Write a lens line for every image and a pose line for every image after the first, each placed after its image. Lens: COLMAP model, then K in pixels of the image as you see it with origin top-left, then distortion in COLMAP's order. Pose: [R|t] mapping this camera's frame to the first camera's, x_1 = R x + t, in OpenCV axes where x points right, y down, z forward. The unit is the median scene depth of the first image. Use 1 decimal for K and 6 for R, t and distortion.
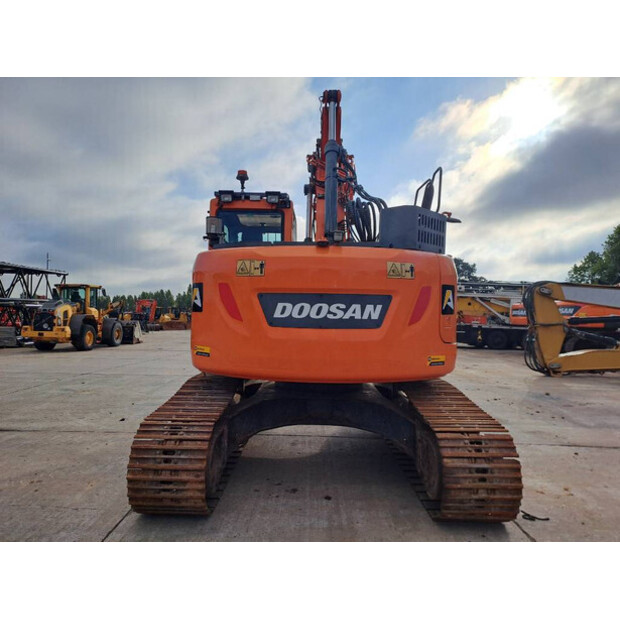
lens RADIAL K [[454.8, 0, 301.6], [0, 454.8, 308.4], [0, 0, 1]] dist [0.104777, -0.108245]
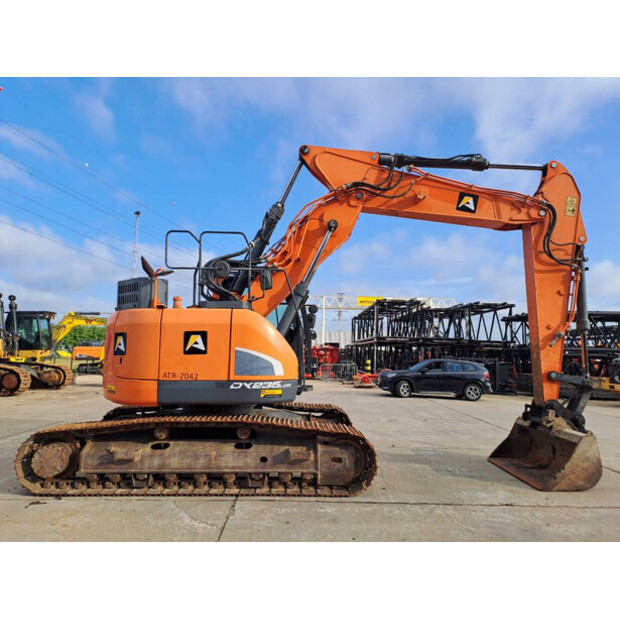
lens RADIAL K [[454.8, 0, 301.6], [0, 454.8, 308.4], [0, 0, 1]] dist [0.104777, -0.108245]
pose [[0.026633, -0.115738, -0.992923, 1.821164], [-0.001937, 0.993267, -0.115830, 0.035513], [0.999643, 0.005008, 0.026230, 1.632303]]
